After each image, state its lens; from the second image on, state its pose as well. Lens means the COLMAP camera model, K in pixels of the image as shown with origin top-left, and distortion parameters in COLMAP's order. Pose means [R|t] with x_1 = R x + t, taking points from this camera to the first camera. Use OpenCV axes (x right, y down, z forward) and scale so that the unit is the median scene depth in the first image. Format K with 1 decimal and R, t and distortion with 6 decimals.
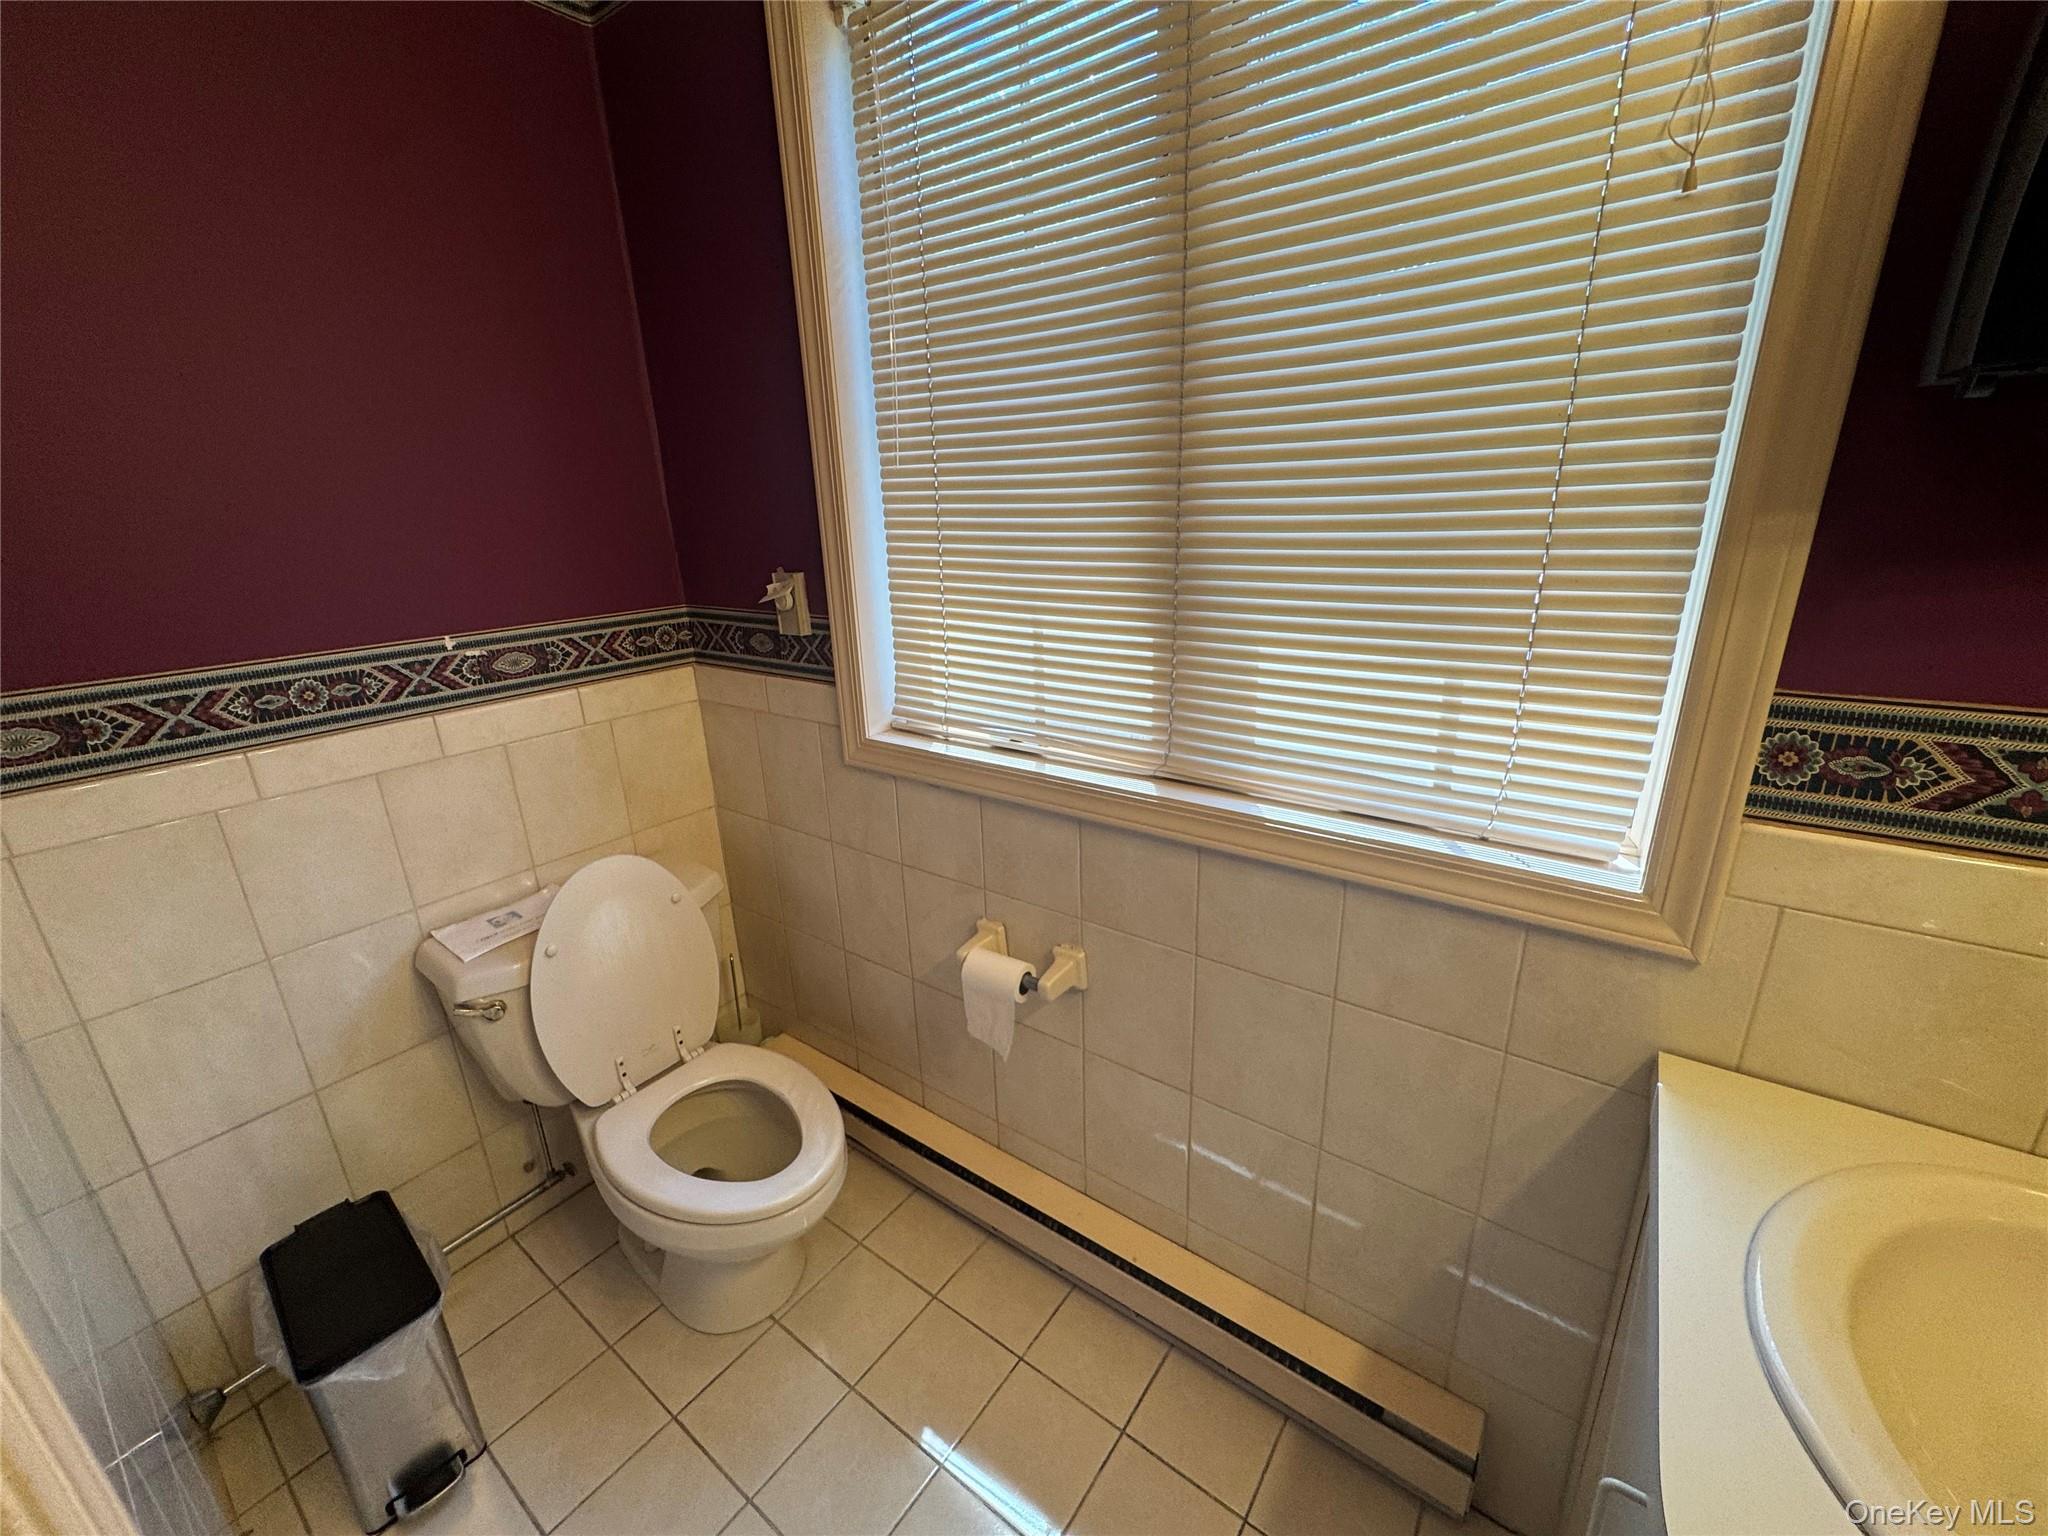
lens RADIAL K [[829.4, 0, 1016.2], [0, 829.4, 768.4], [0, 0, 1]] dist [-0.001046, -0.000033]
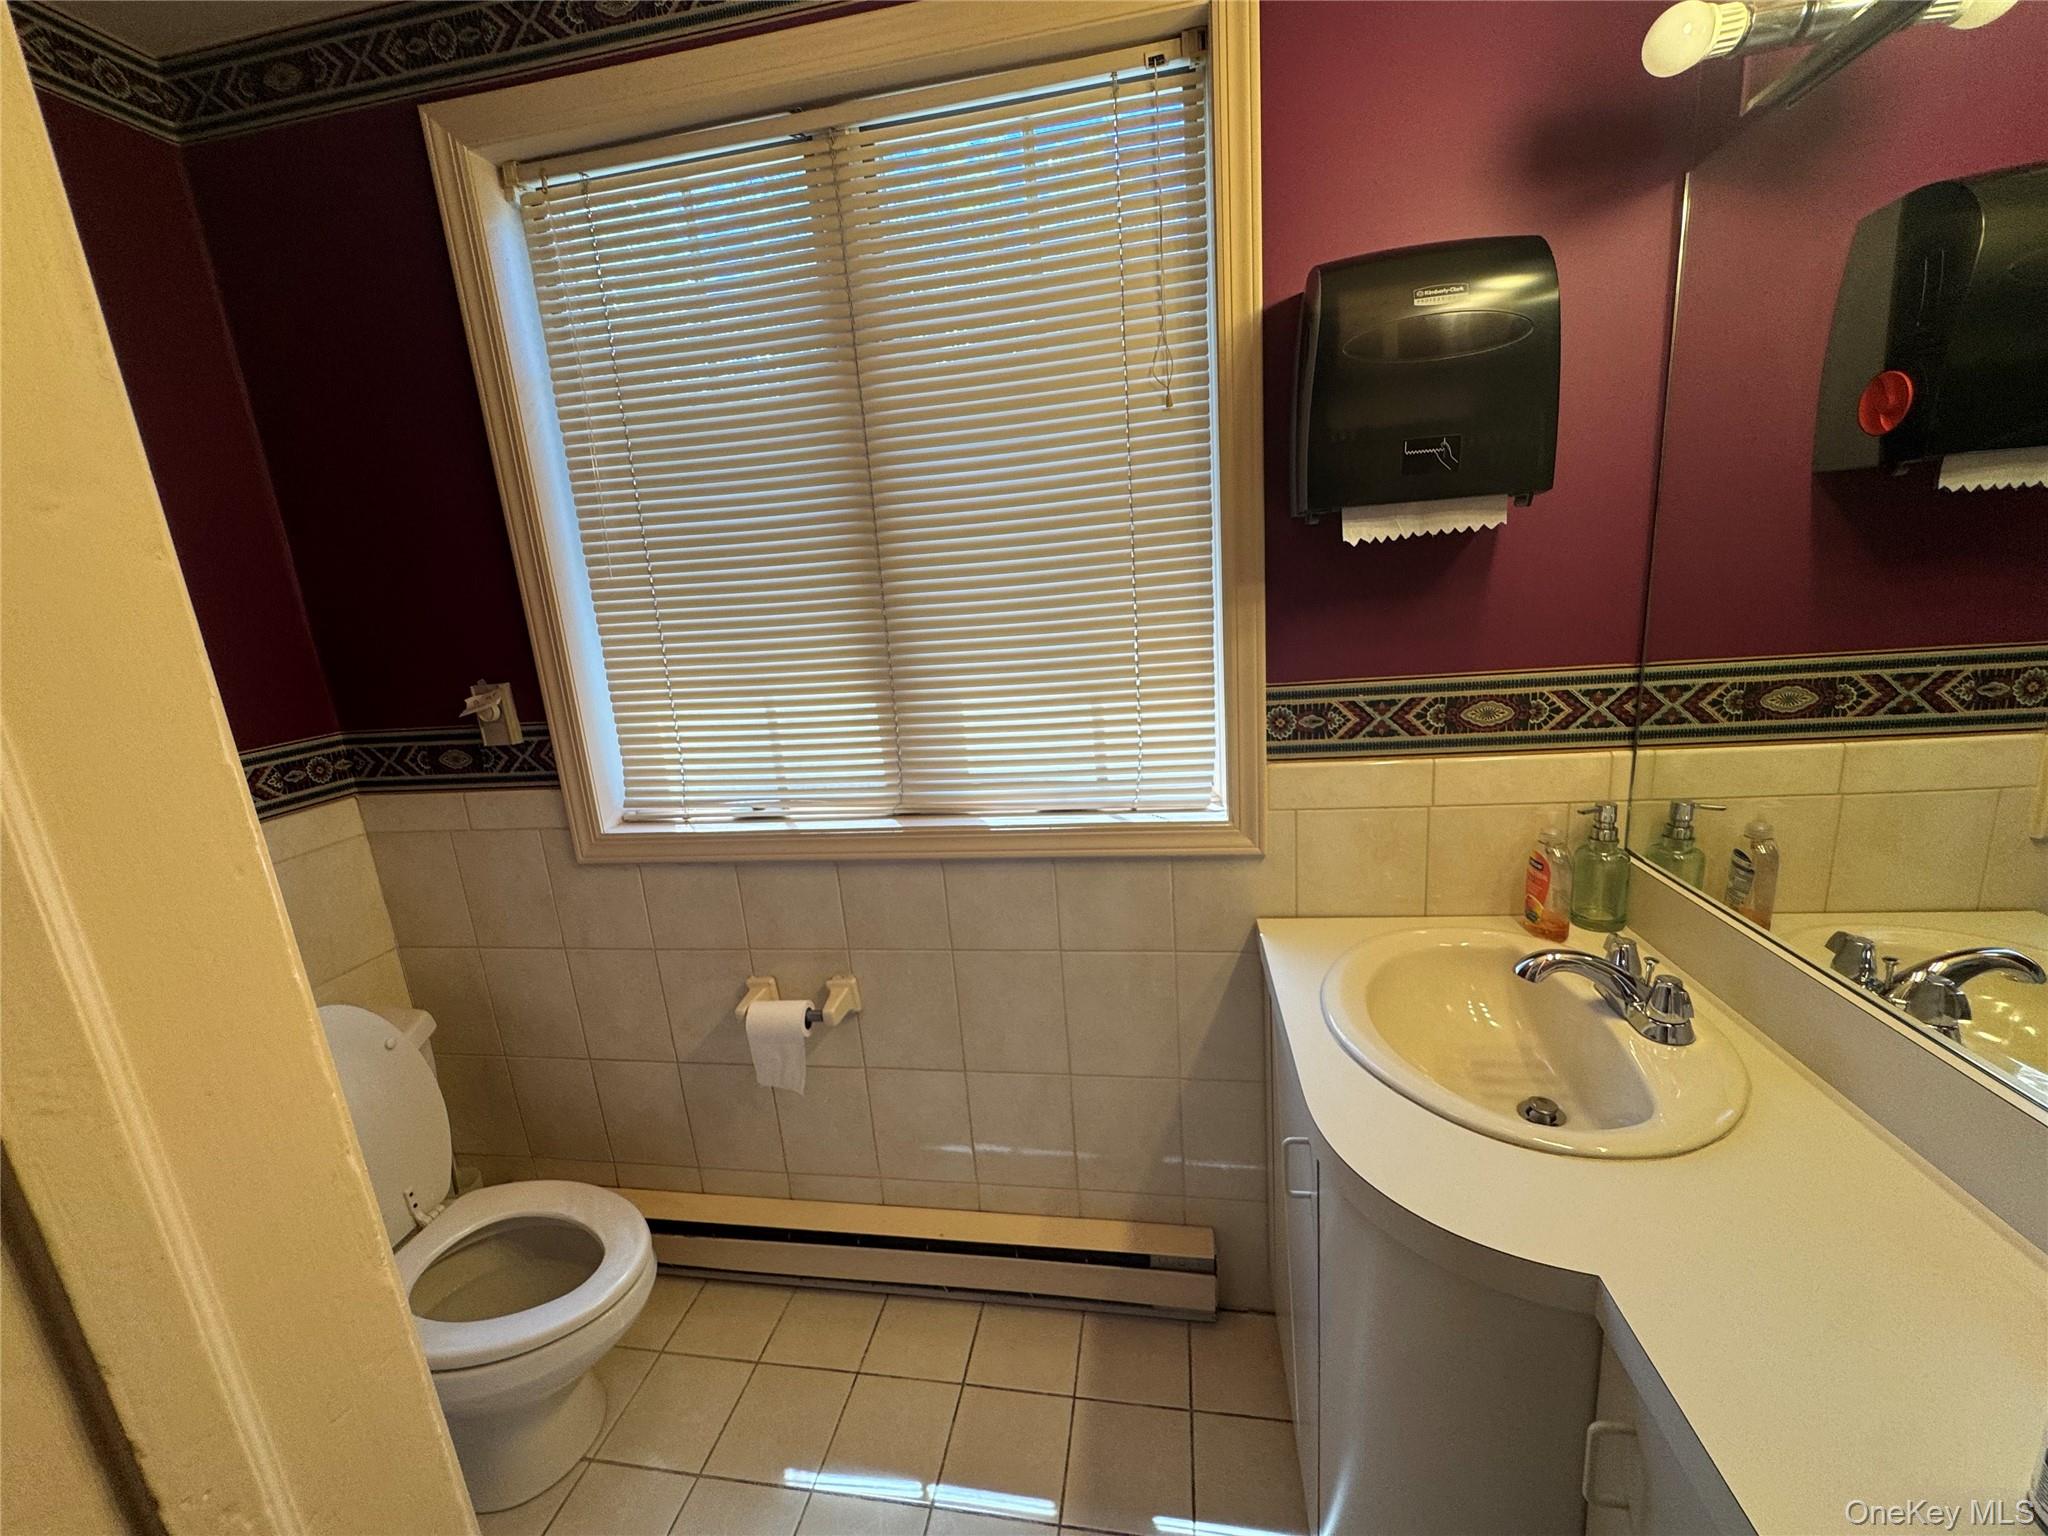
lens RADIAL K [[822.9, 0, 1021.6], [0, 822.9, 768.4], [0, 0, 1]] dist [-0.002619, 0.000432]
pose [[0.890199, -0.132206, 0.435967, -0.173843], [0.182529, 0.980303, -0.075431, 0.065162], [-0.417407, 0.146726, 0.896796, -0.167700]]
